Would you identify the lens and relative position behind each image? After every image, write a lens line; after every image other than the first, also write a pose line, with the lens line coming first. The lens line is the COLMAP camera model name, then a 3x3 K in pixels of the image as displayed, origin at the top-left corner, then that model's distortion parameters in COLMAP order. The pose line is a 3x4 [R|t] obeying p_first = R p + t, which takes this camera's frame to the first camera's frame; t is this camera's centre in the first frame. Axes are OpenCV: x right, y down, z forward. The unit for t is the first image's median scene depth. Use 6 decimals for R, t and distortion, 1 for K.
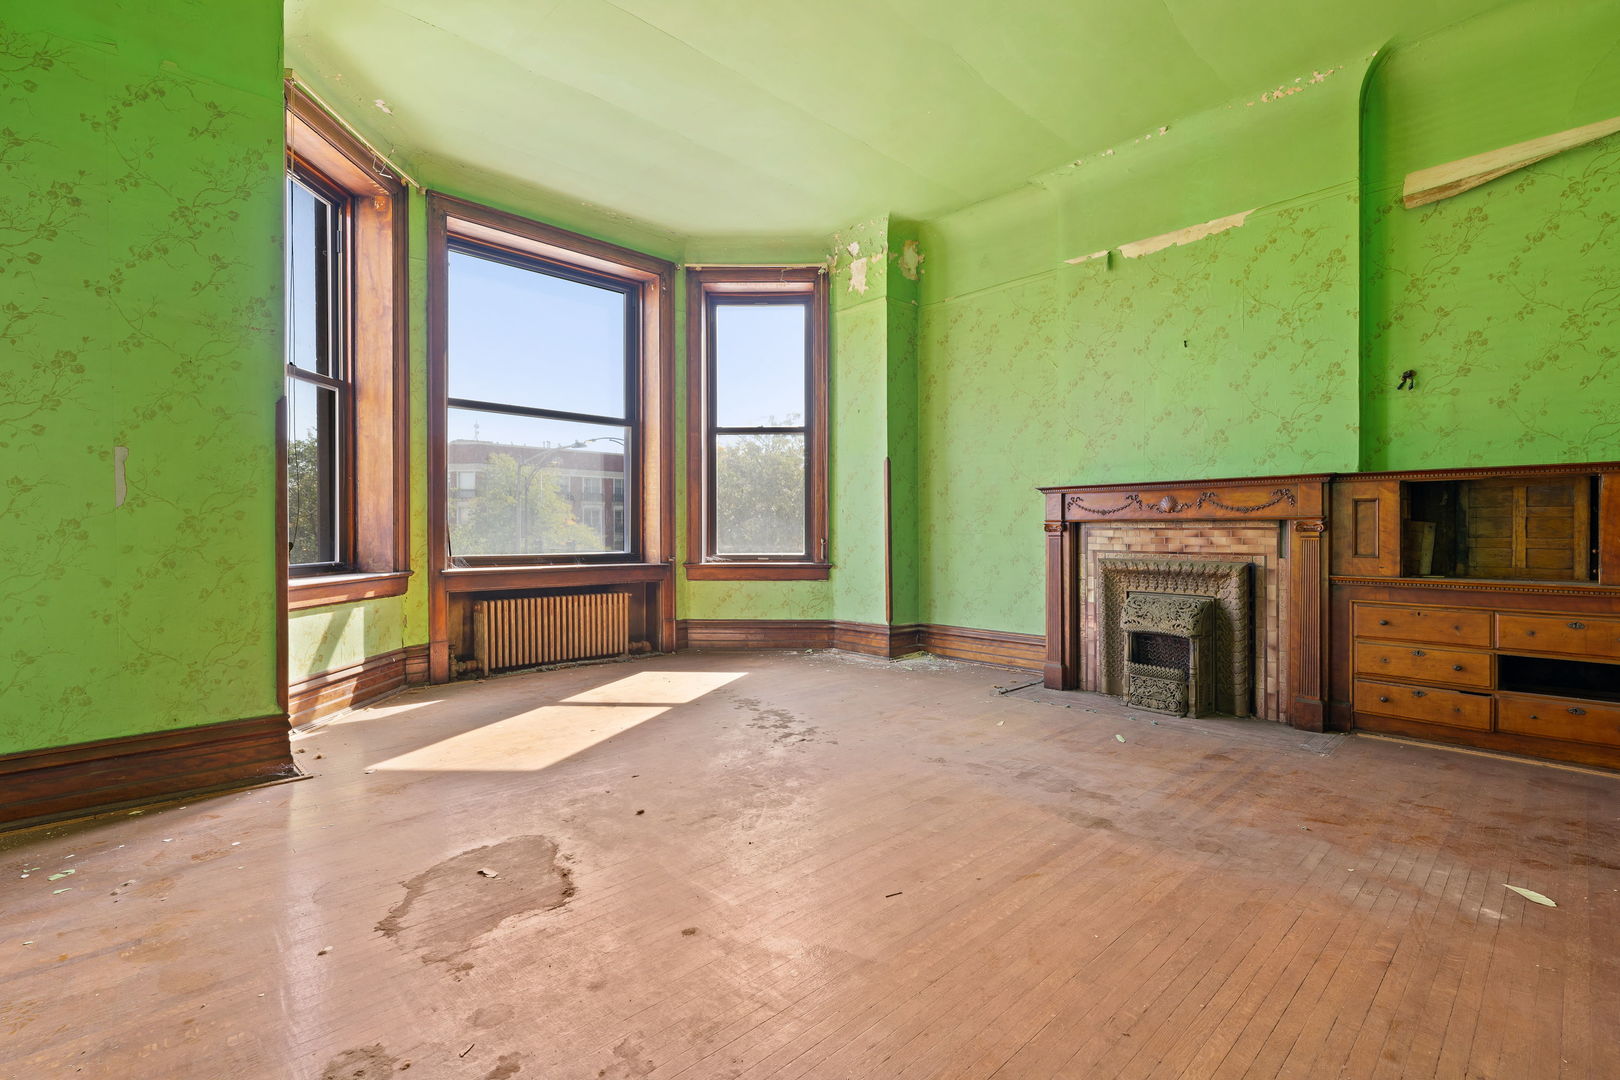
lens RADIAL K [[737.8, 0, 799.3], [0, 737.8, 536.2], [0, 0, 1]] dist [-0.002176, 0.000551]
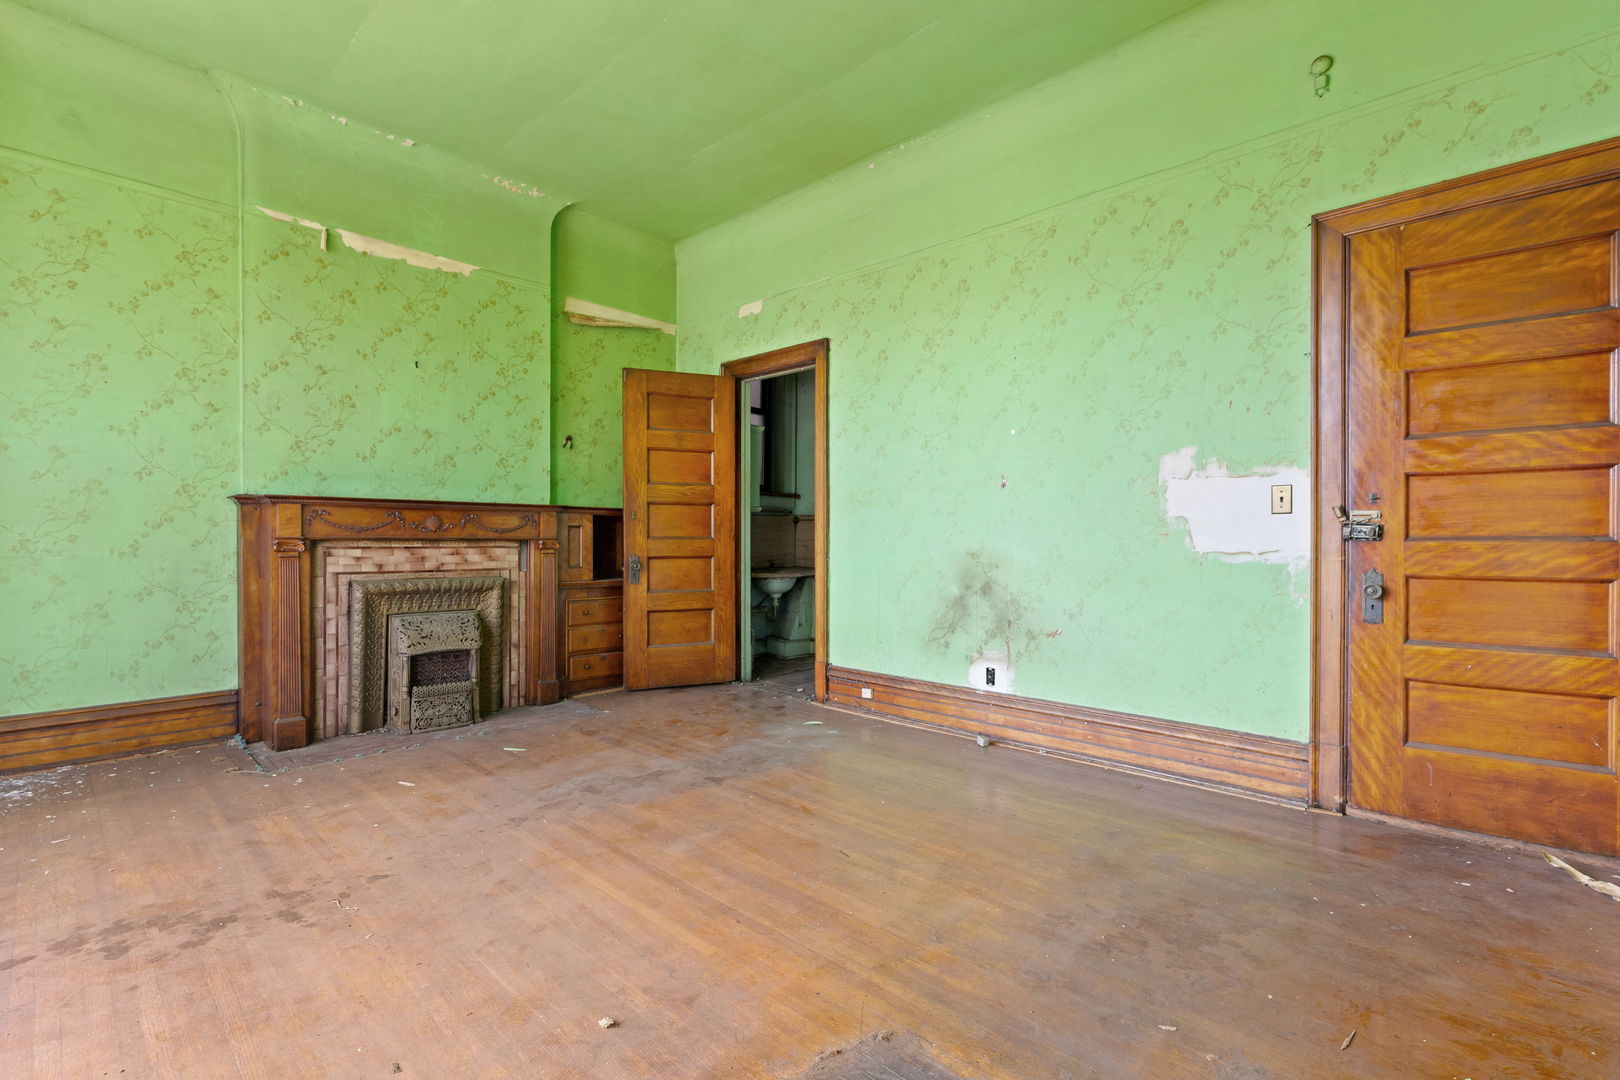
lens RADIAL K [[737.8, 0, 799.1], [0, 737.8, 540.8], [0, 0, 1]] dist [-0.002176, 0.000551]
pose [[-0.058798, -0.002757, 0.998266, -0.587455], [0.002733, 0.999992, 0.002923, -0.022965], [-0.998266, 0.002900, -0.058790, 0.606756]]
